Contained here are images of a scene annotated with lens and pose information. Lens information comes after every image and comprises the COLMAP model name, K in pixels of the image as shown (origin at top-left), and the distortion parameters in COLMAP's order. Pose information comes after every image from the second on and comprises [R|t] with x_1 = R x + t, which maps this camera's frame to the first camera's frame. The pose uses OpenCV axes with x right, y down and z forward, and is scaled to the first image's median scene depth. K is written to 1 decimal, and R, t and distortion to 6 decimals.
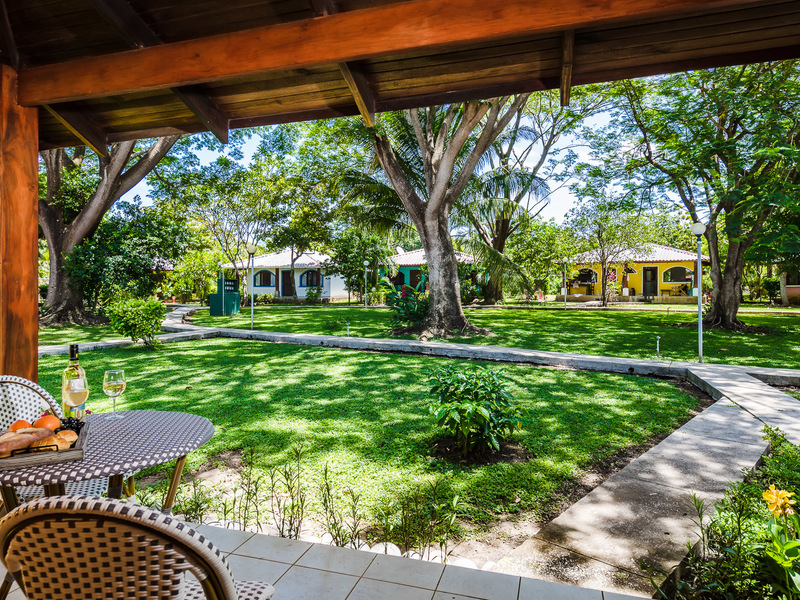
lens RADIAL K [[473.1, 0, 402.7], [0, 473.1, 304.6], [0, 0, 1]] dist [-0.000796, -0.000692]
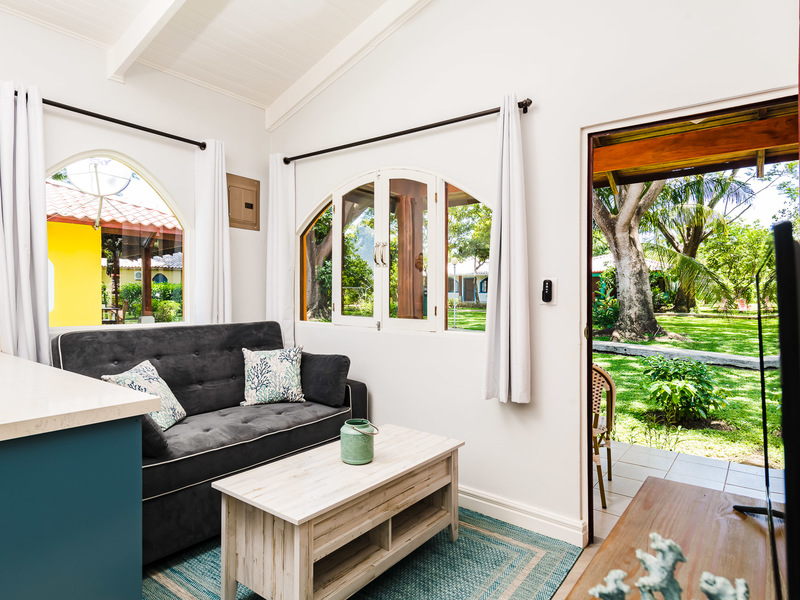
lens RADIAL K [[462.1, 0, 399.5], [0, 462.1, 291.4], [0, 0, 1]] dist [-0.005285, -0.002565]
pose [[0.937013, 0.006876, -0.349228, -0.028378], [-0.021012, 0.999105, -0.036707, 0.003991], [0.348663, 0.041733, 0.936319, -0.097174]]
